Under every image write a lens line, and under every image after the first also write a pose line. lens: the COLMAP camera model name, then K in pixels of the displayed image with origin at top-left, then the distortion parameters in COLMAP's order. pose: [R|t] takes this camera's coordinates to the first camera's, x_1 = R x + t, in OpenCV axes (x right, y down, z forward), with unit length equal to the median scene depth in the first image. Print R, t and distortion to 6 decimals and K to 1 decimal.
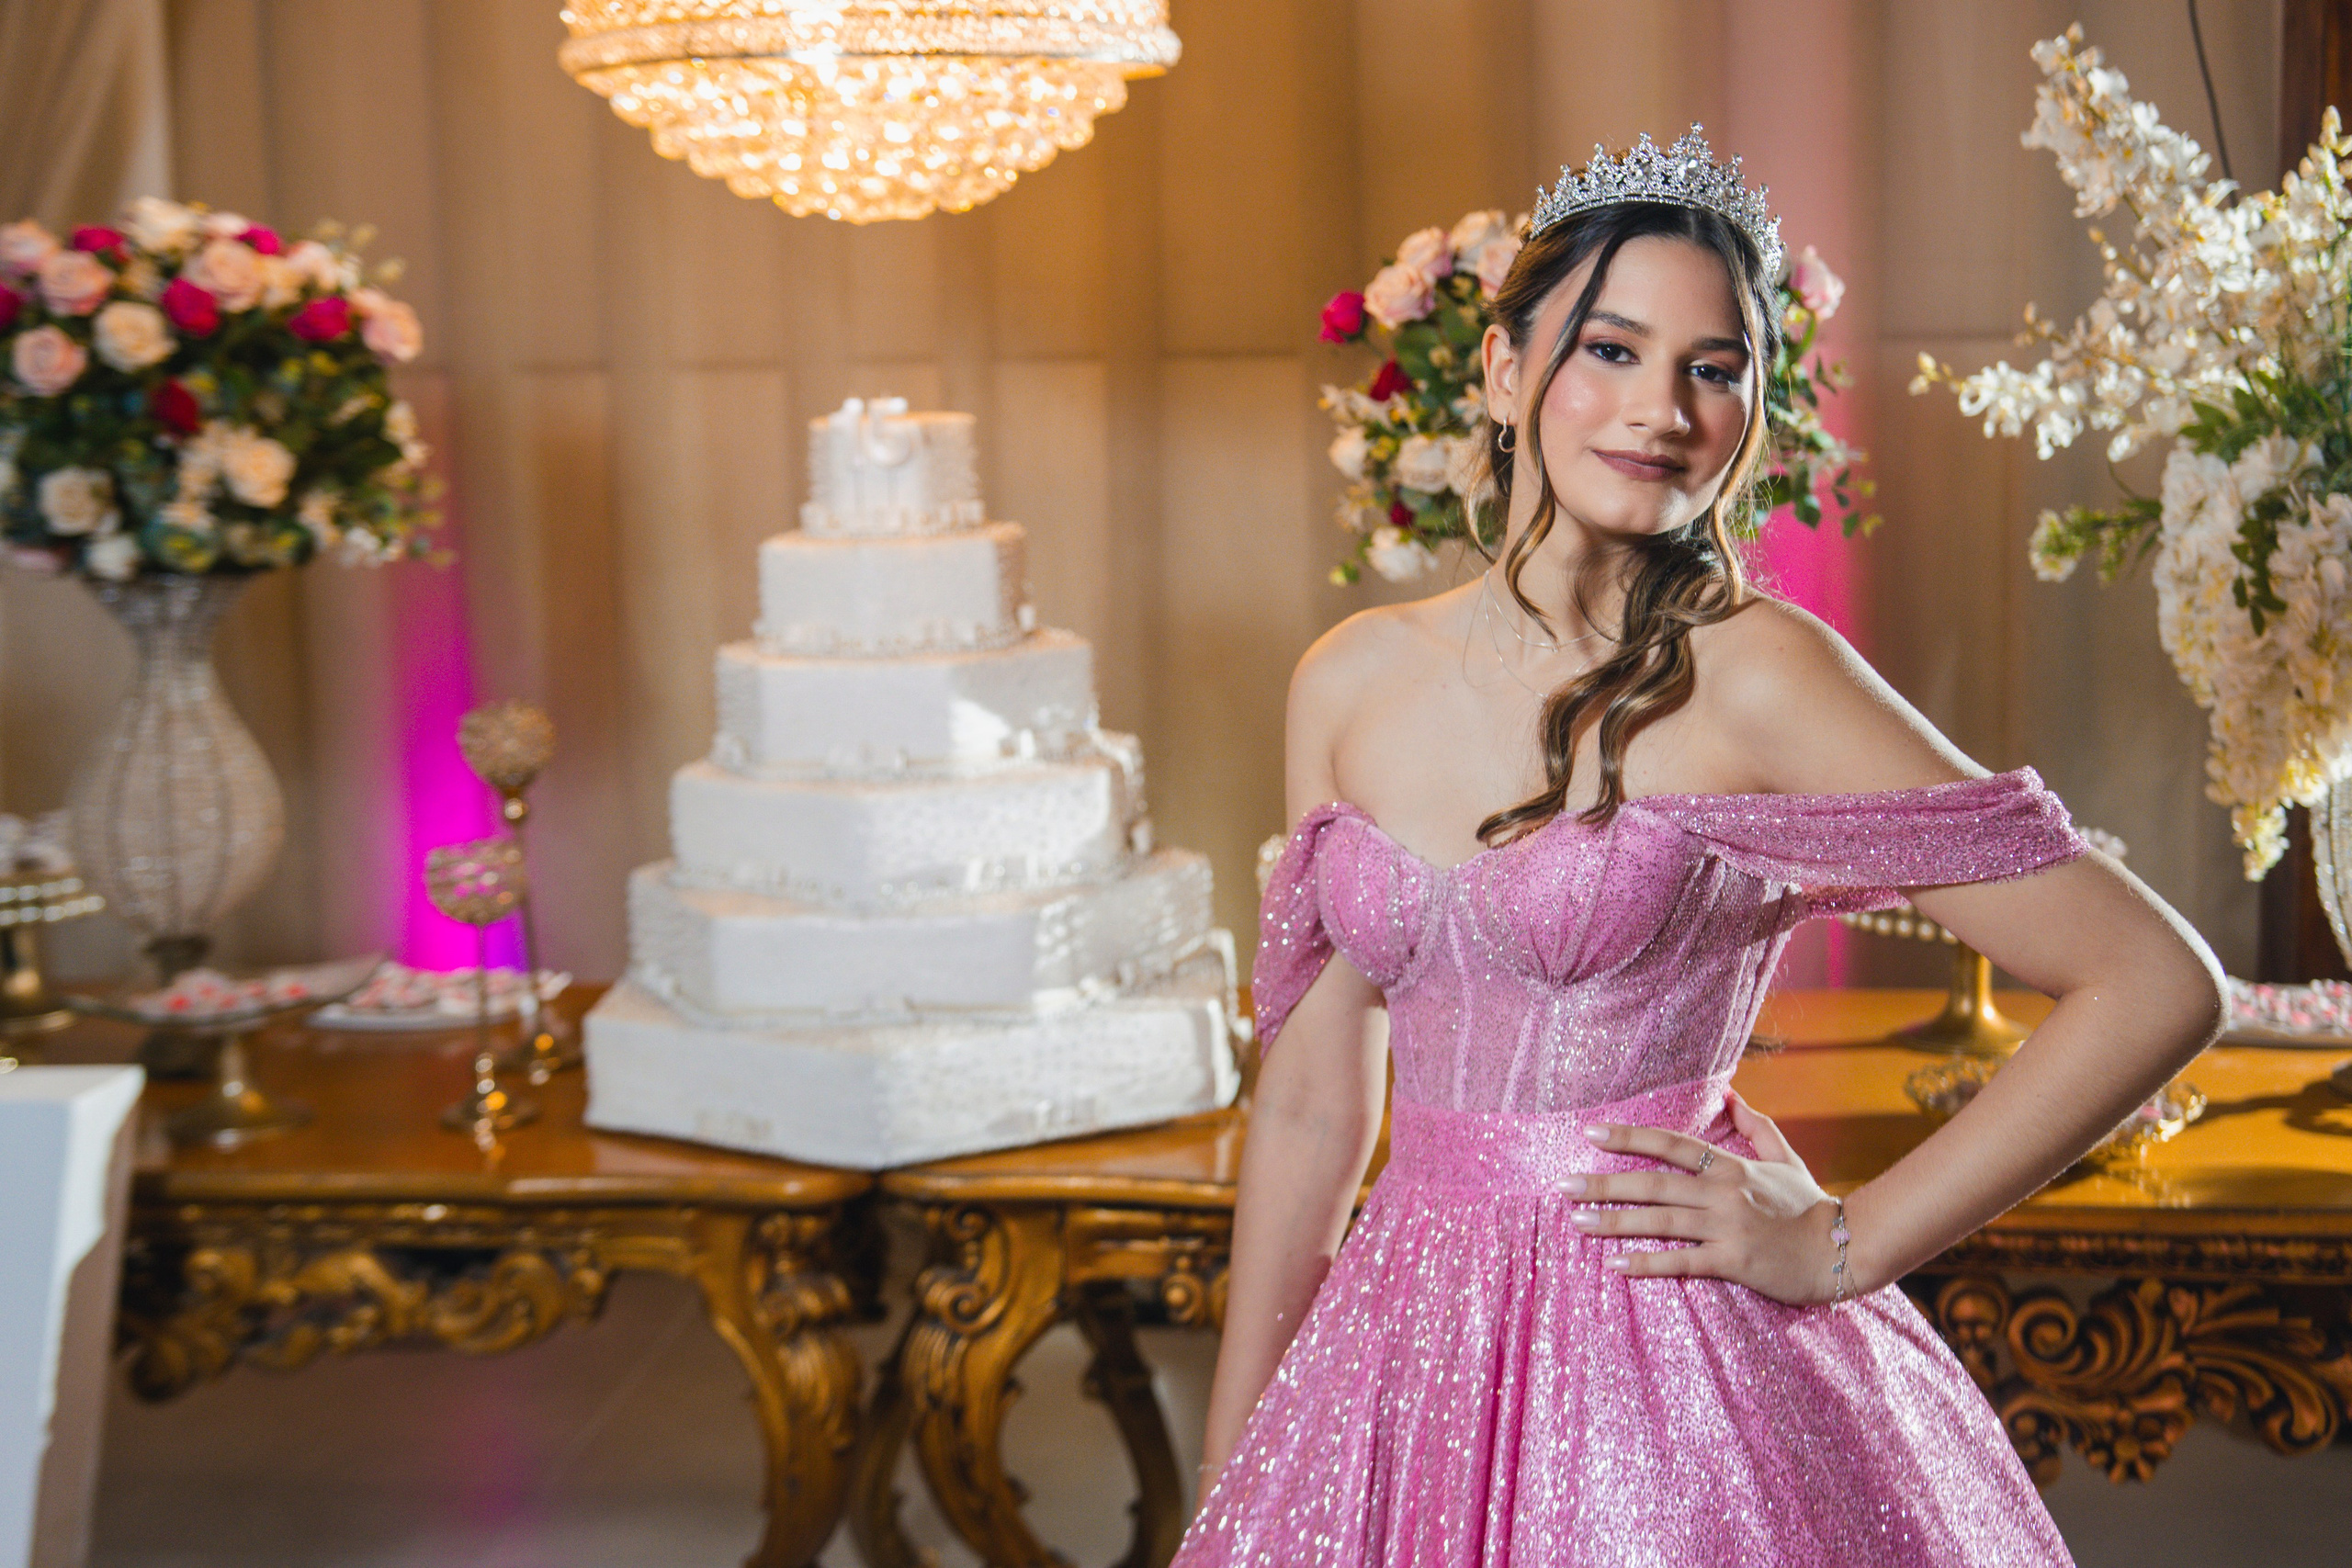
lens RADIAL K [[3201.1, 0, 1208.5], [0, 3201.1, 777.6], [0, 0, 1]] dist [0.017072, 0.000000]
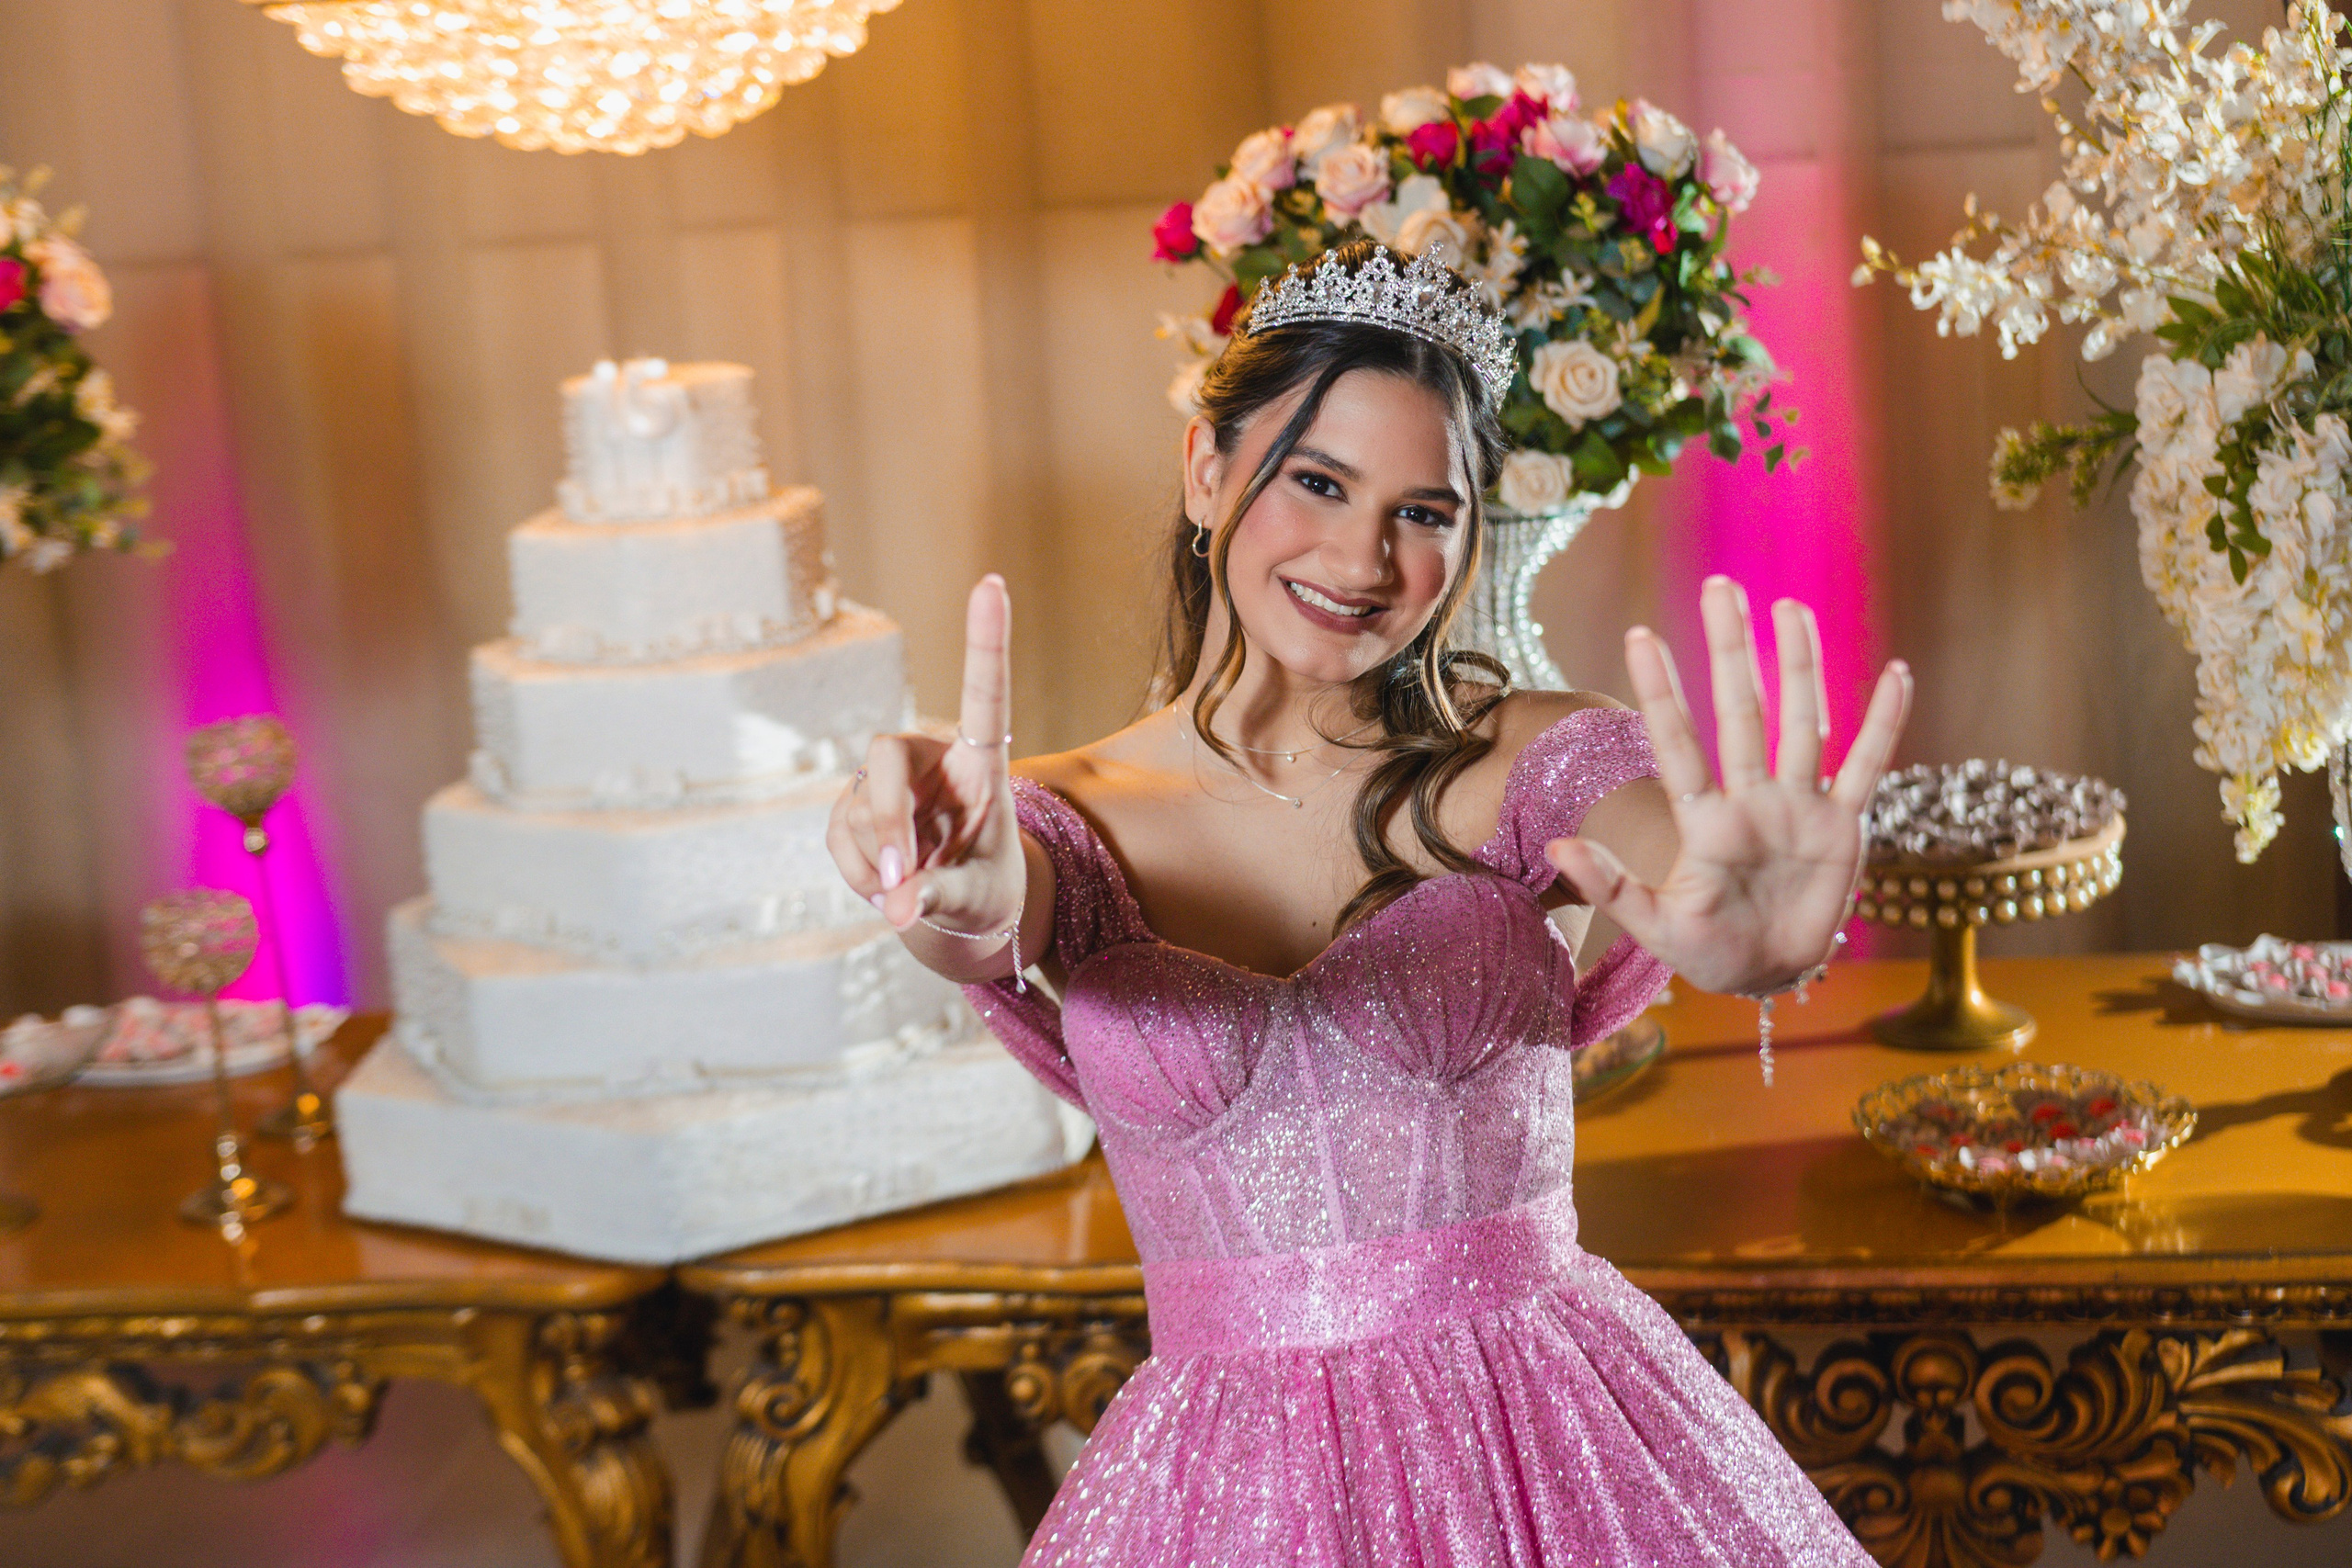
lens RADIAL K [[3808.1, 0, 1213.4], [0, 3808.1, 779.3], [0, 0, 1]] dist [0.010763, 0.000000]
pose [[0.998846, -0.044304, -0.018526, 0.065875], [0.045418, 0.996865, 0.064787, -0.065849], [0.015597, -0.065554, 0.997727, -0.021316]]
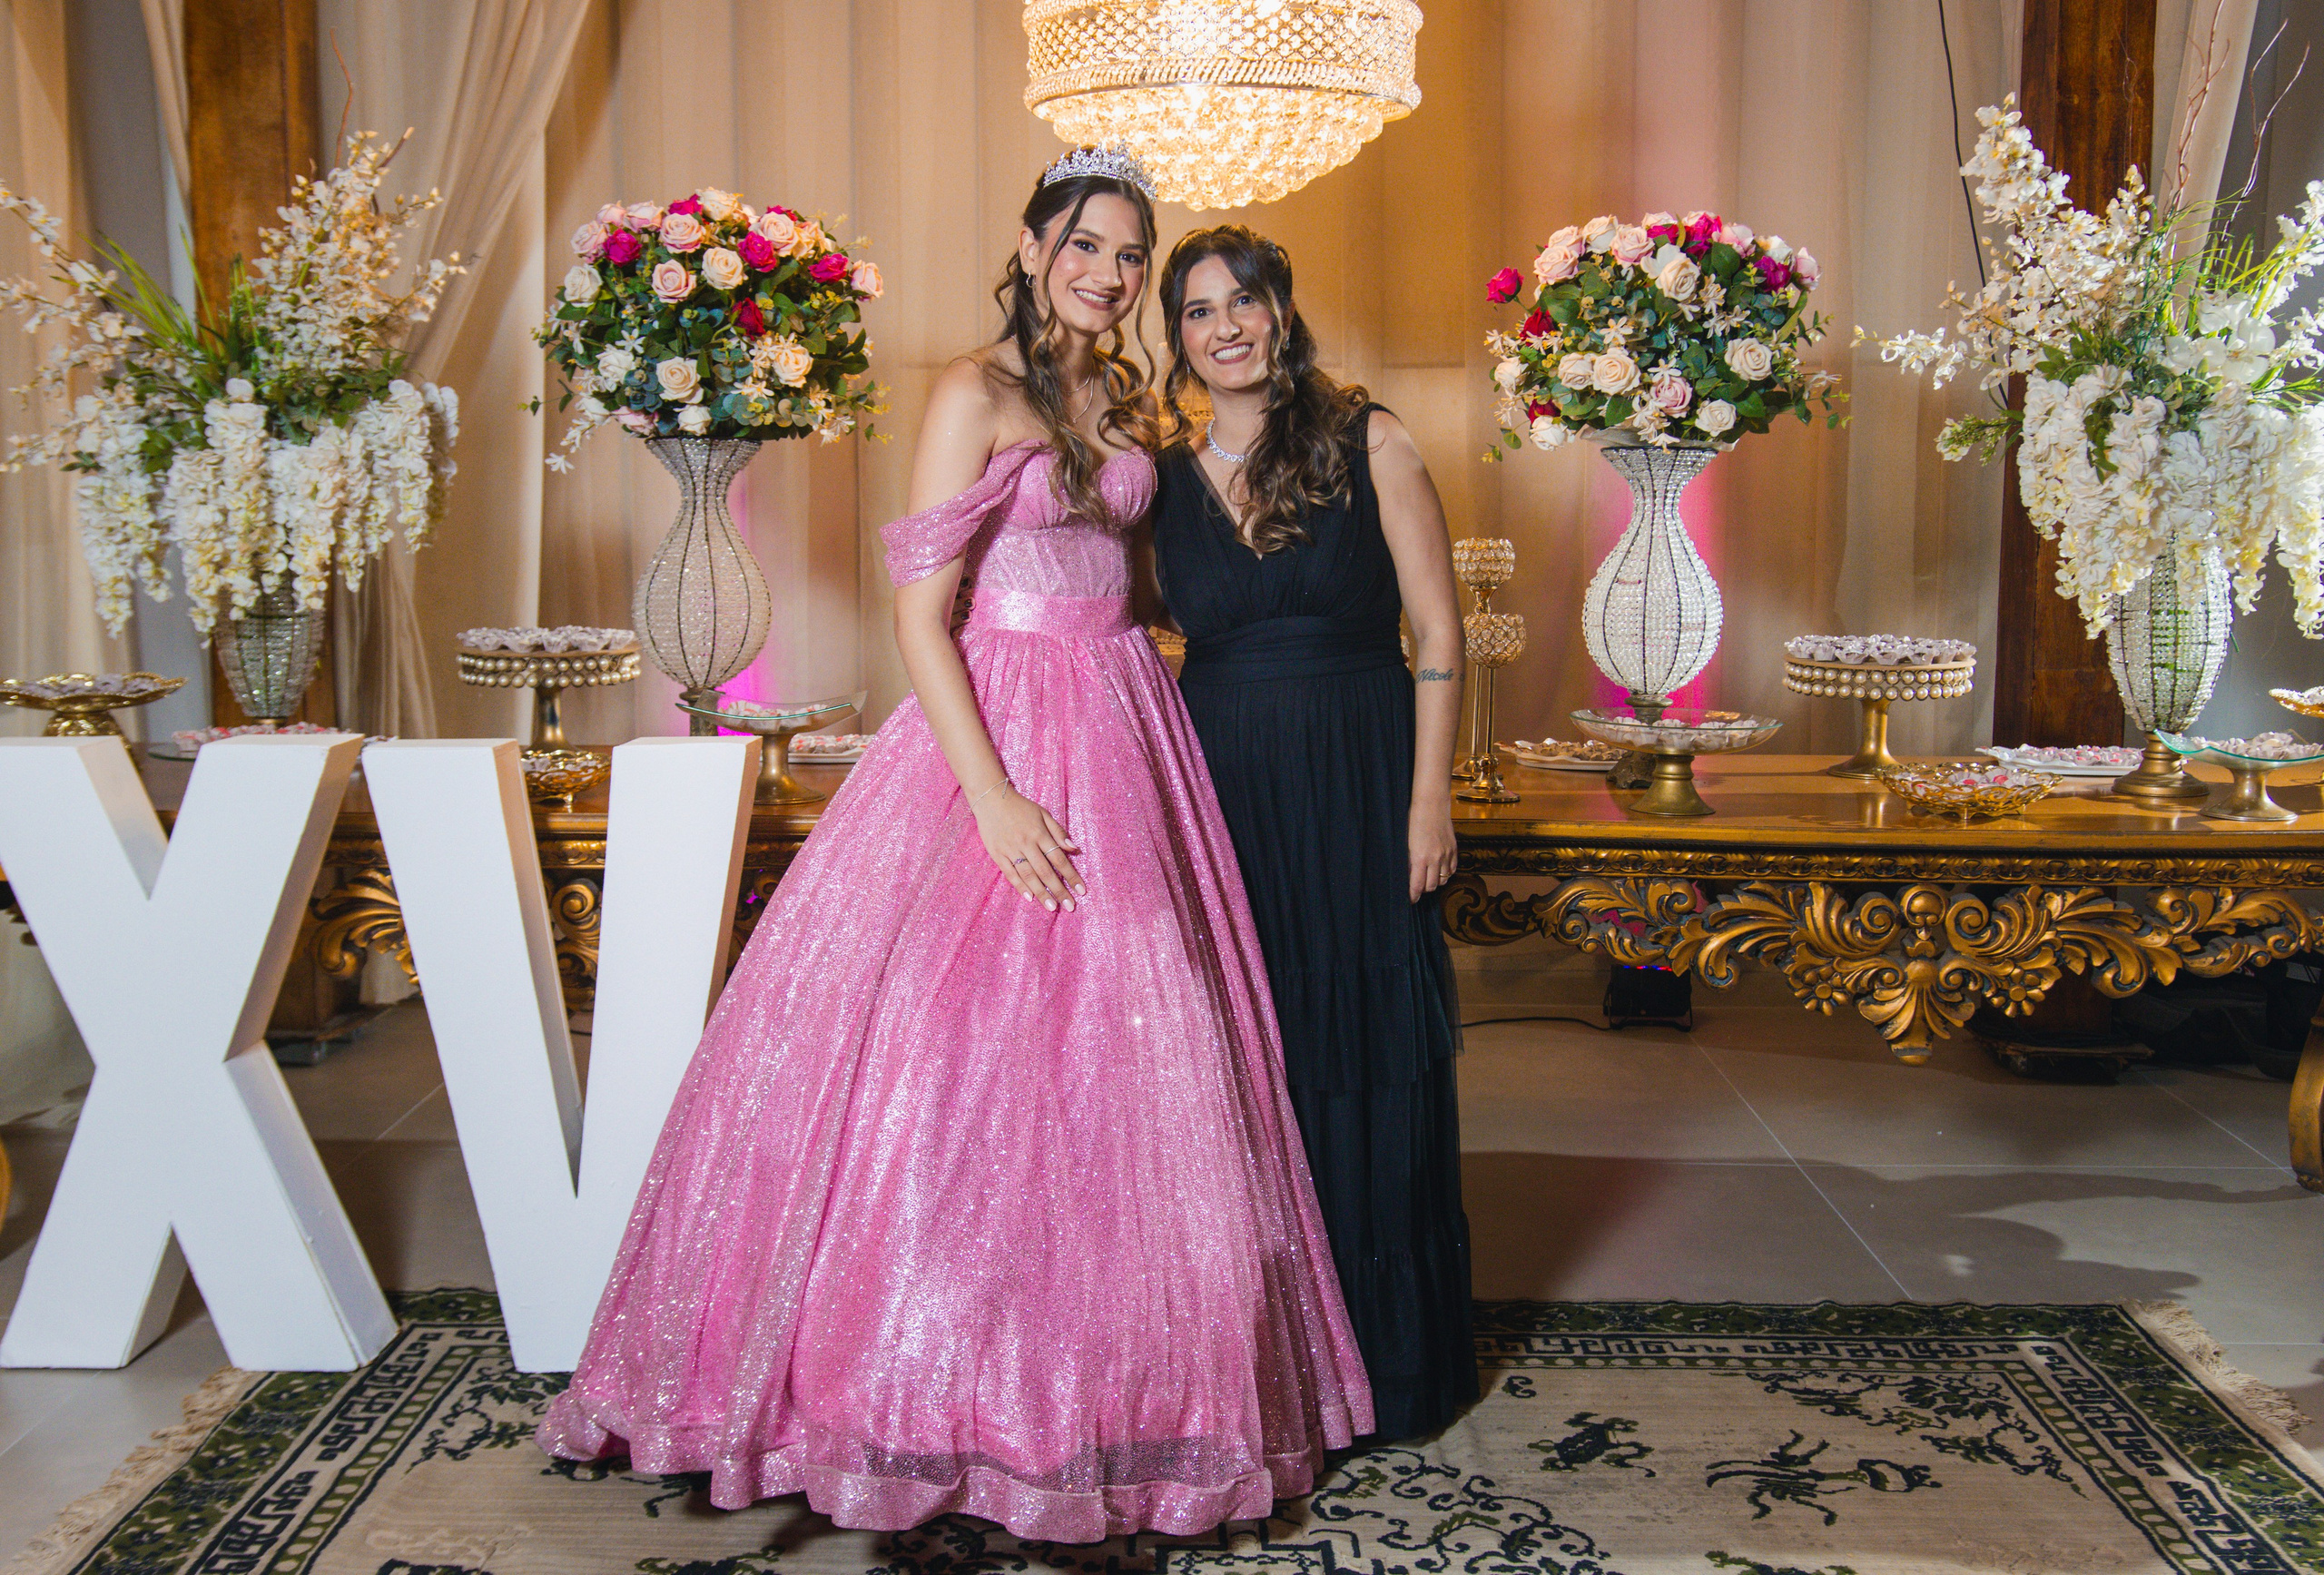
lens RADIAL K [[2443.4, 0, 1163.0], [0, 2443.4, 791.2], [0, 0, 1]] dist [0.000989, 0.000000]
pose [[0.995525, 0.011868, 0.093749, -0.236253], [-0.010183, 0.999778, -0.018427, 0.127722], [-0.093947, 0.017390, 0.995425, -0.159741]]
